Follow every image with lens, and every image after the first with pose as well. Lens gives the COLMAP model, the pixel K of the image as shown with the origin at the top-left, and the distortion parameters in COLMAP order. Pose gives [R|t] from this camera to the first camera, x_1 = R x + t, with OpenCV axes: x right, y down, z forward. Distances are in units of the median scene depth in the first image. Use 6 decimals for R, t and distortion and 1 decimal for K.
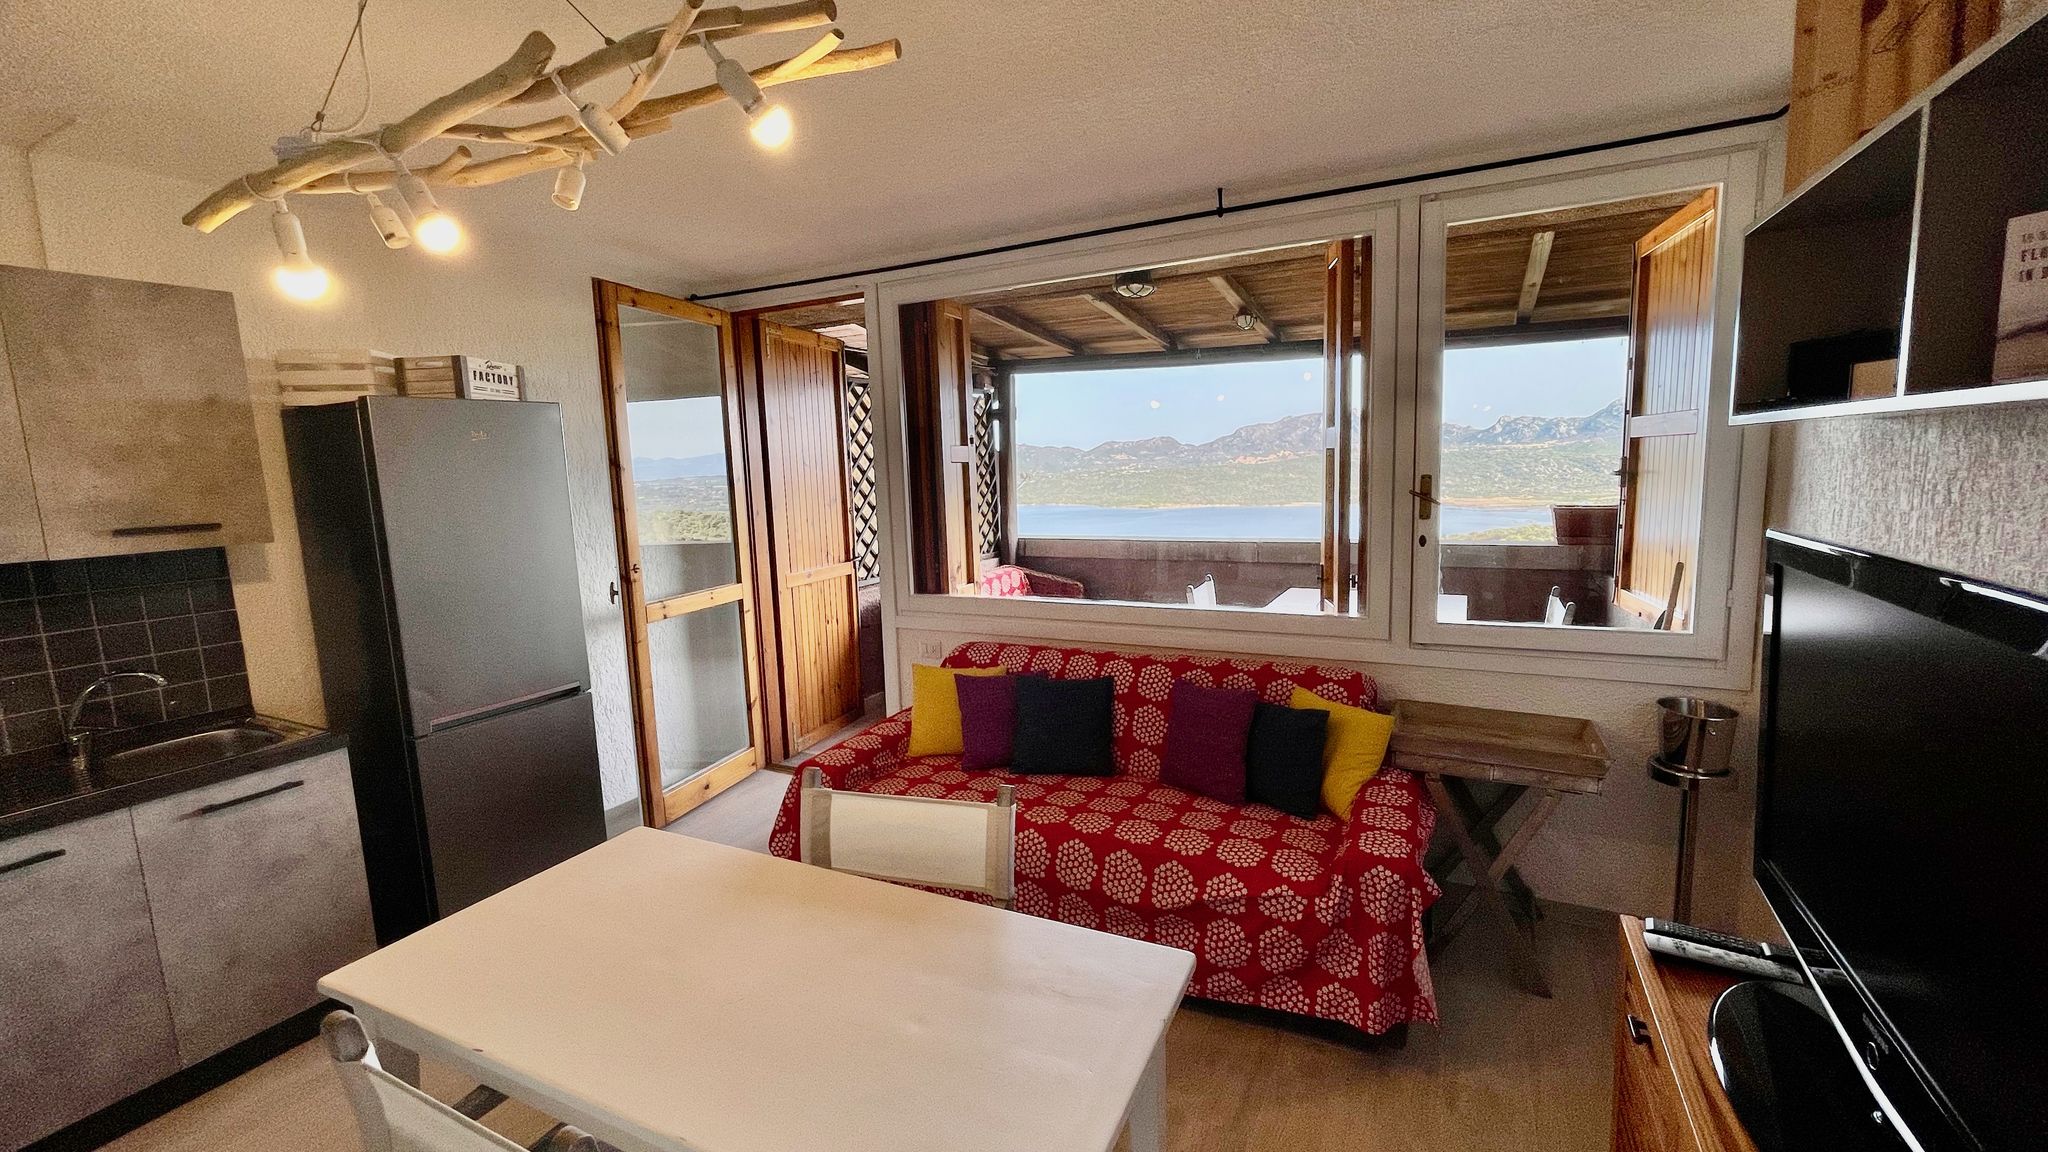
lens RADIAL K [[826.6, 0, 1029.0], [0, 826.6, 570.3], [0, 0, 1]] dist [-0.004518, 0.001708]
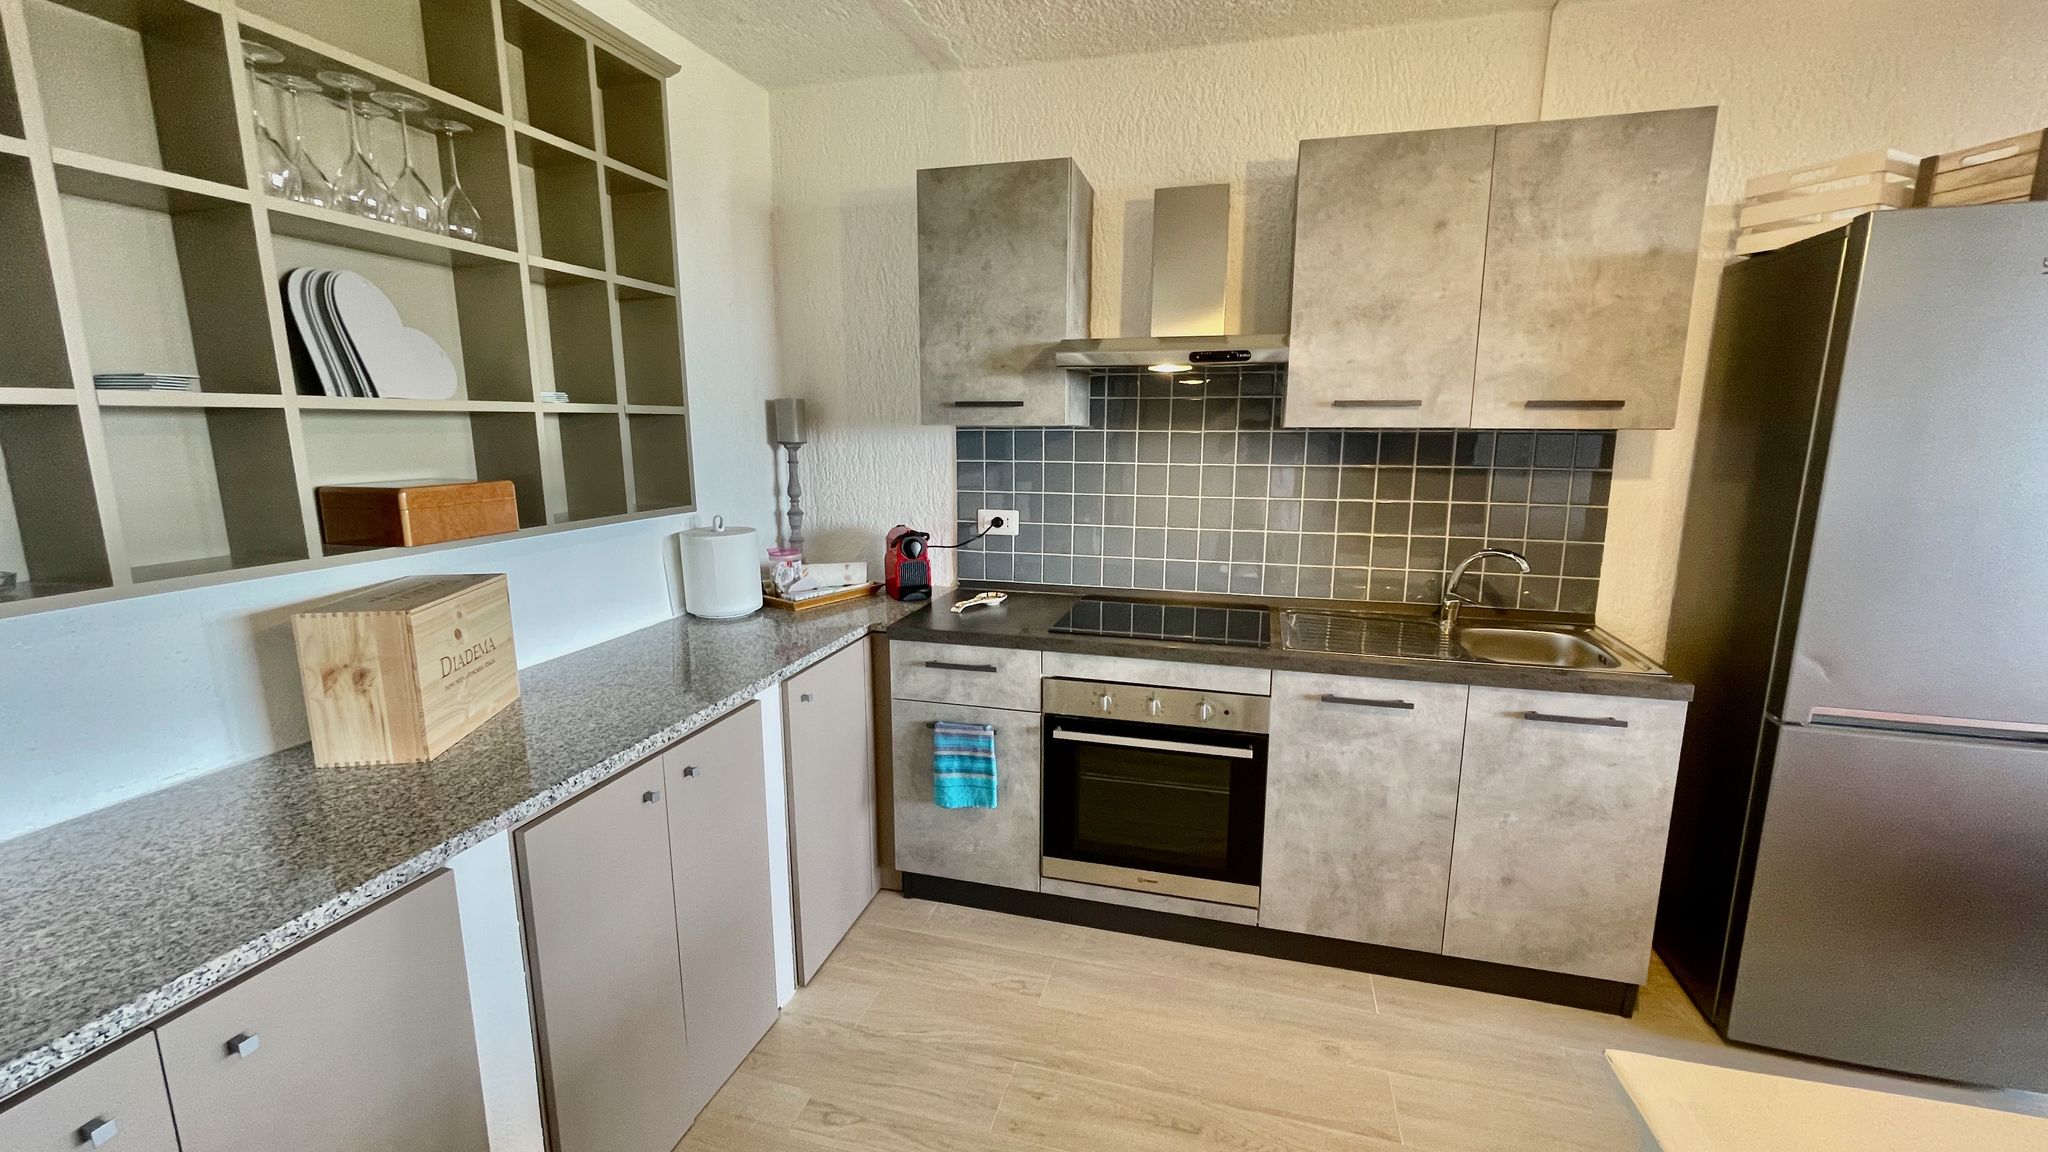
lens RADIAL K [[826.6, 0, 1033.2], [0, 826.6, 573.0], [0, 0, 1]] dist [-0.004518, 0.001708]
pose [[0.204754, 0.212363, -0.955499, -0.217357], [-0.138627, 0.972632, 0.186464, 0.035557], [0.968947, 0.094279, 0.228590, 0.197727]]
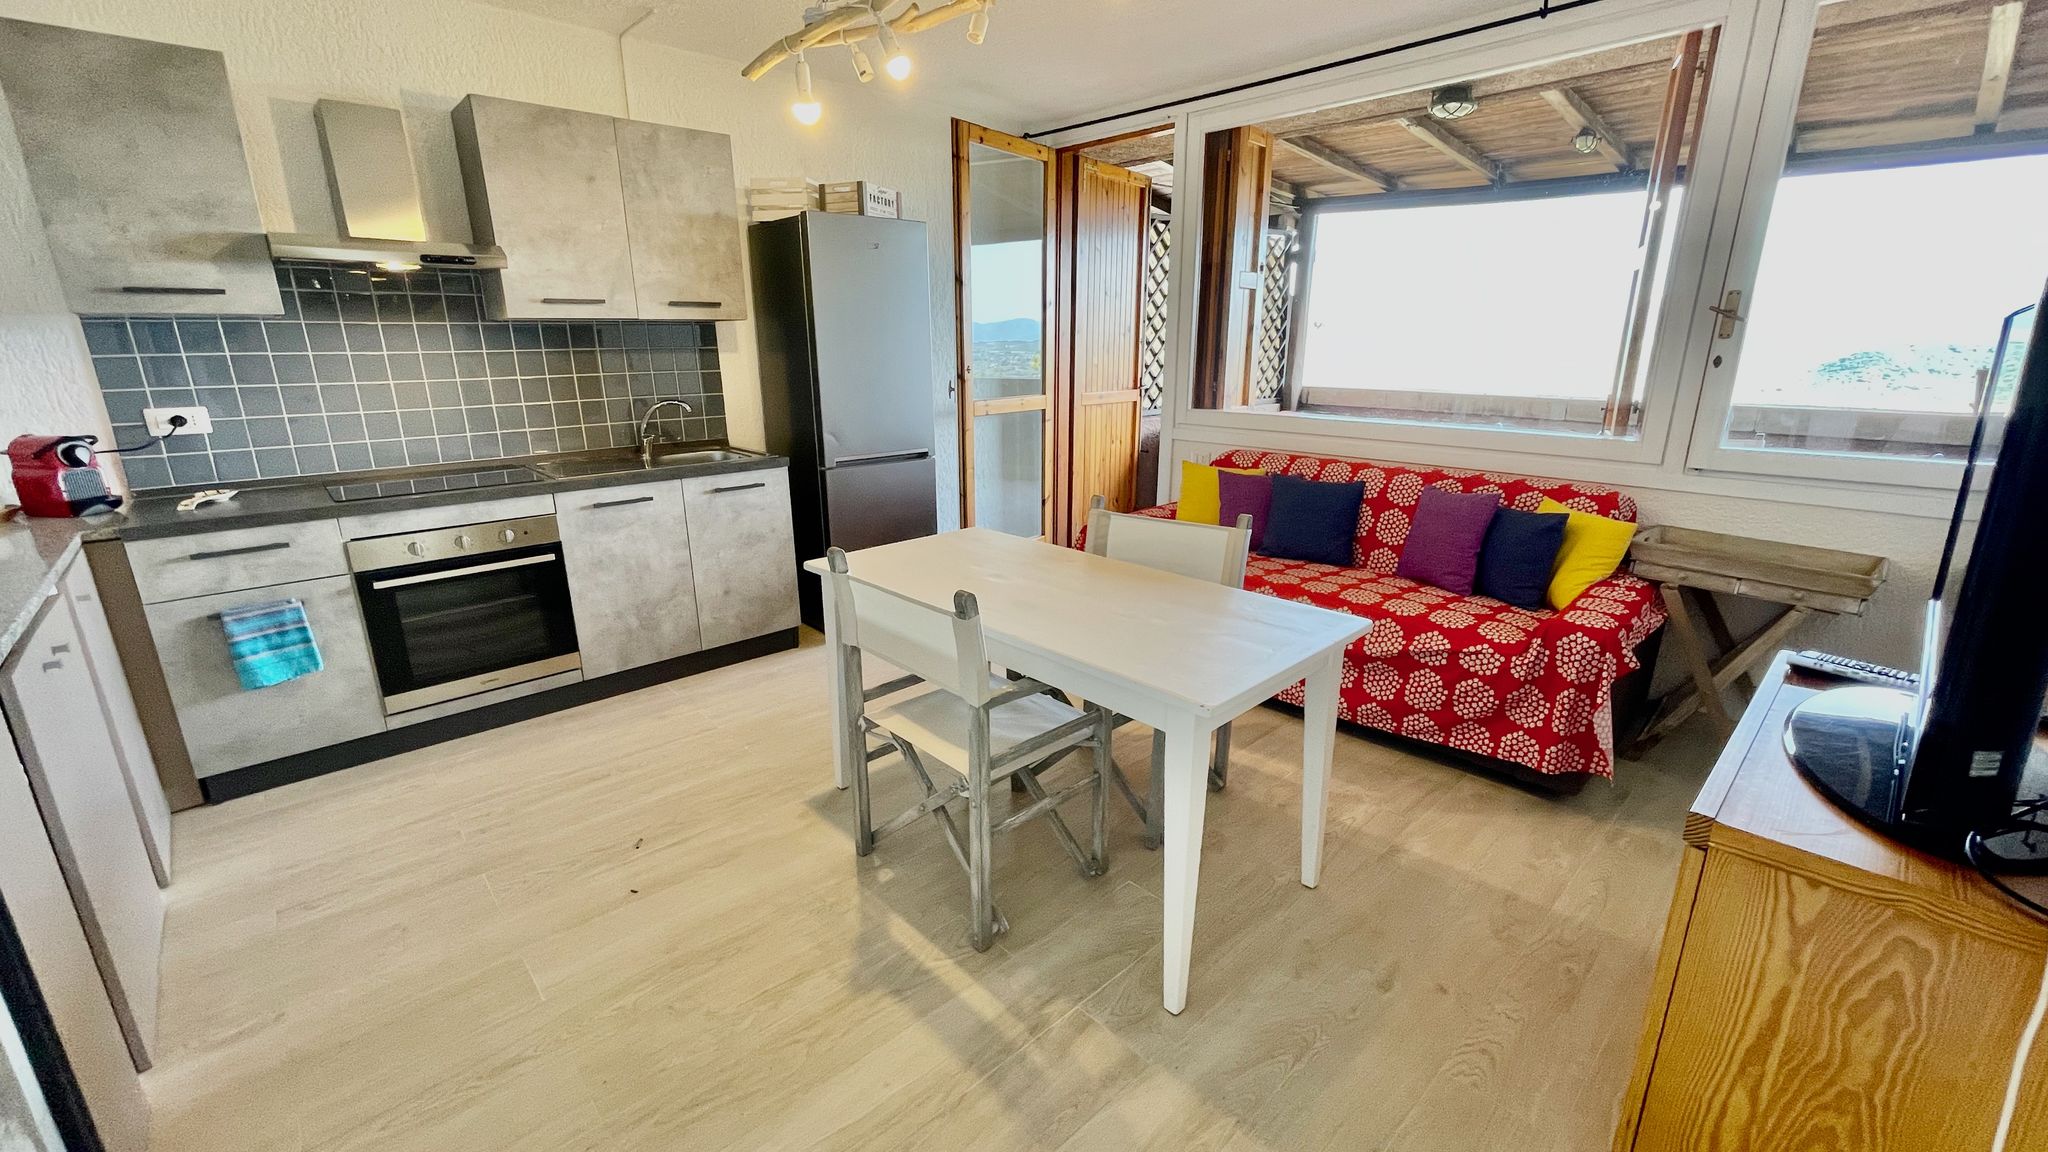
lens RADIAL K [[826.6, 0, 1030.0], [0, 826.6, 569.7], [0, 0, 1]] dist [-0.004518, 0.001708]
pose [[0.941499, 0.123741, -0.313475, 0.047025], [-0.075031, 0.983772, 0.162983, 0.110349], [0.328556, -0.129928, 0.935505, -0.216447]]
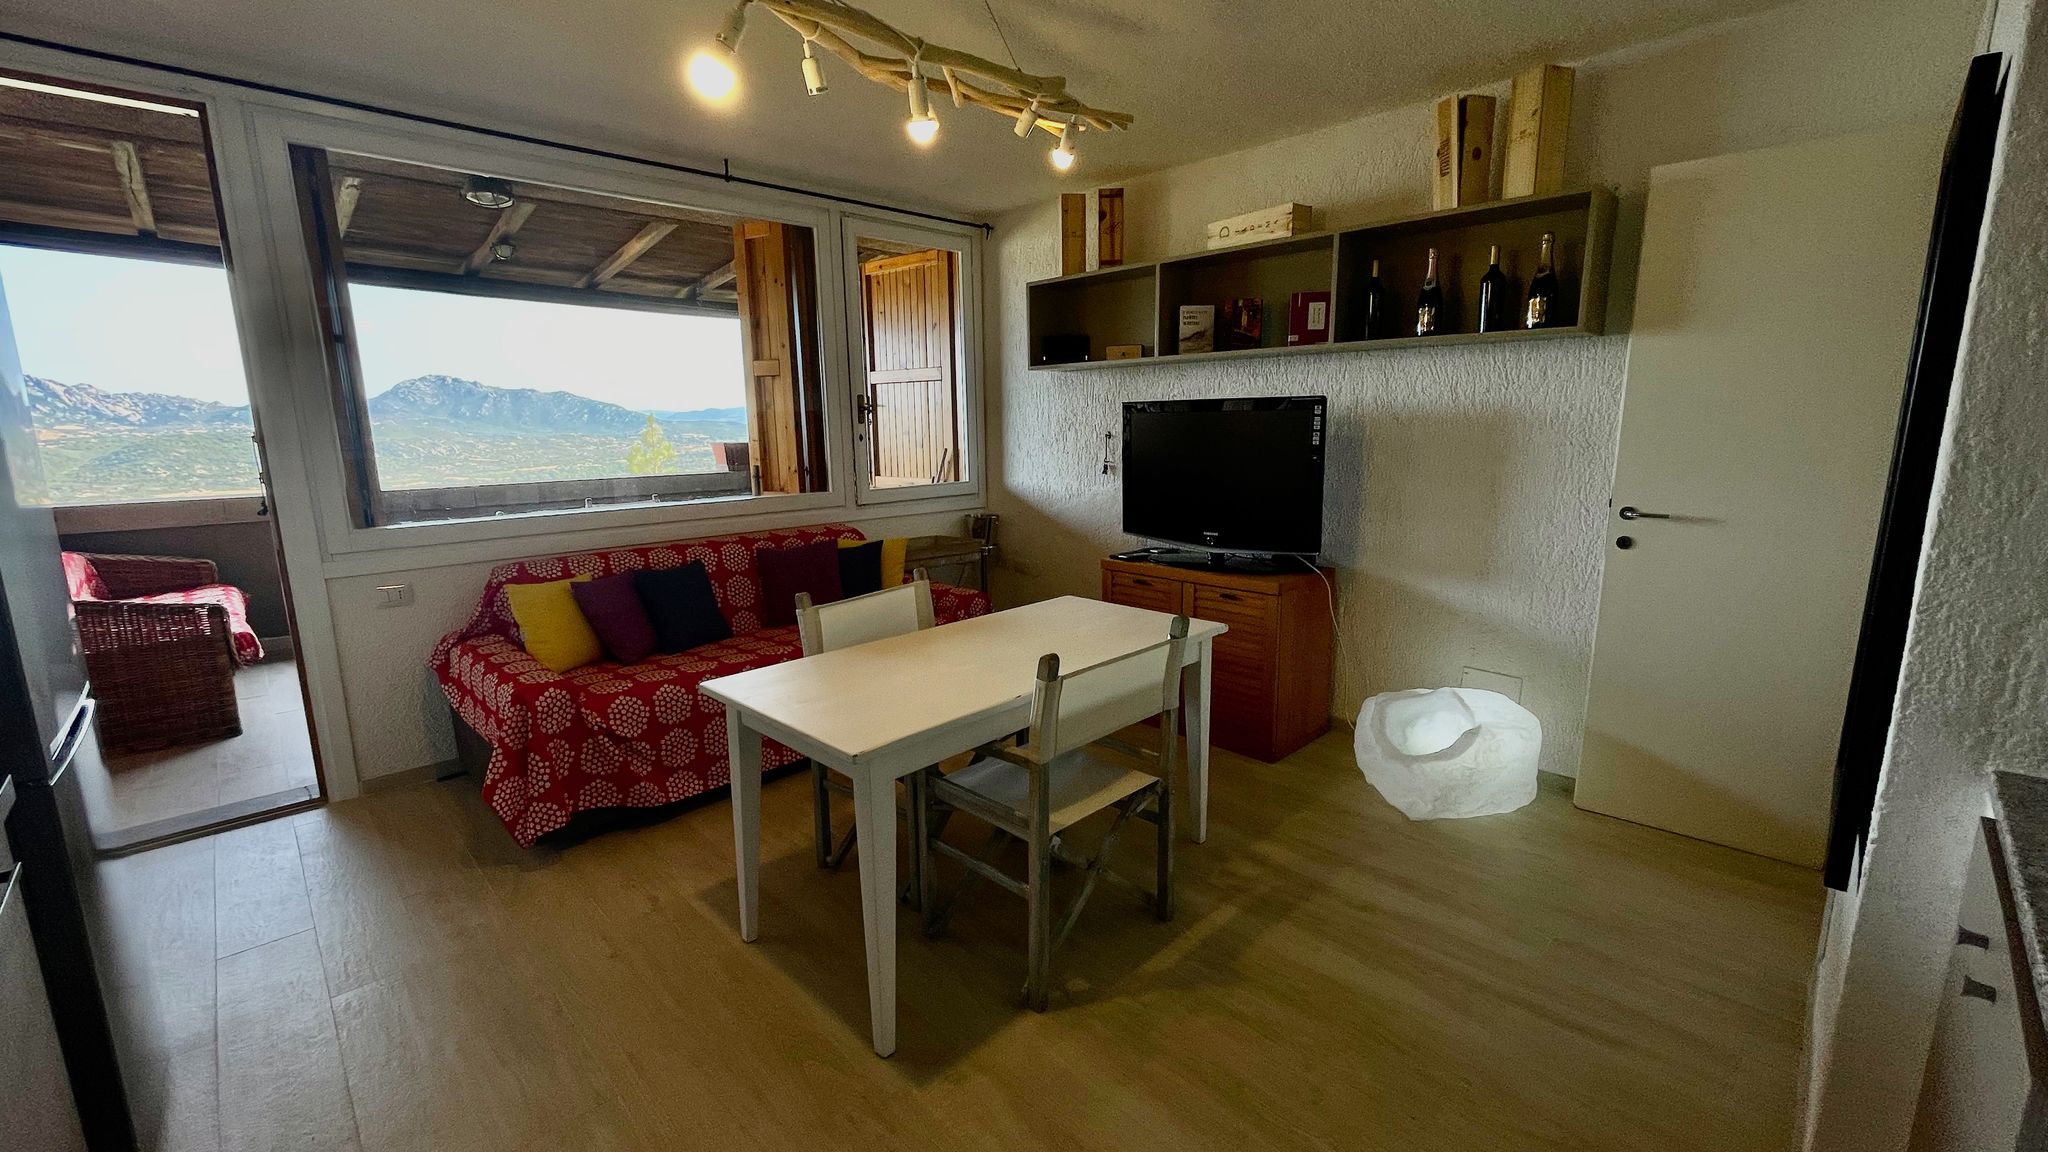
lens RADIAL K [[826.6, 0, 1031.4], [0, 826.6, 571.0], [0, 0, 1]] dist [-0.004518, 0.001708]
pose [[0.313020, -0.142241, 0.939035, -0.954325], [0.123508, 0.986422, 0.108249, 0.086593], [-0.941682, 0.082094, 0.326338, 0.210997]]
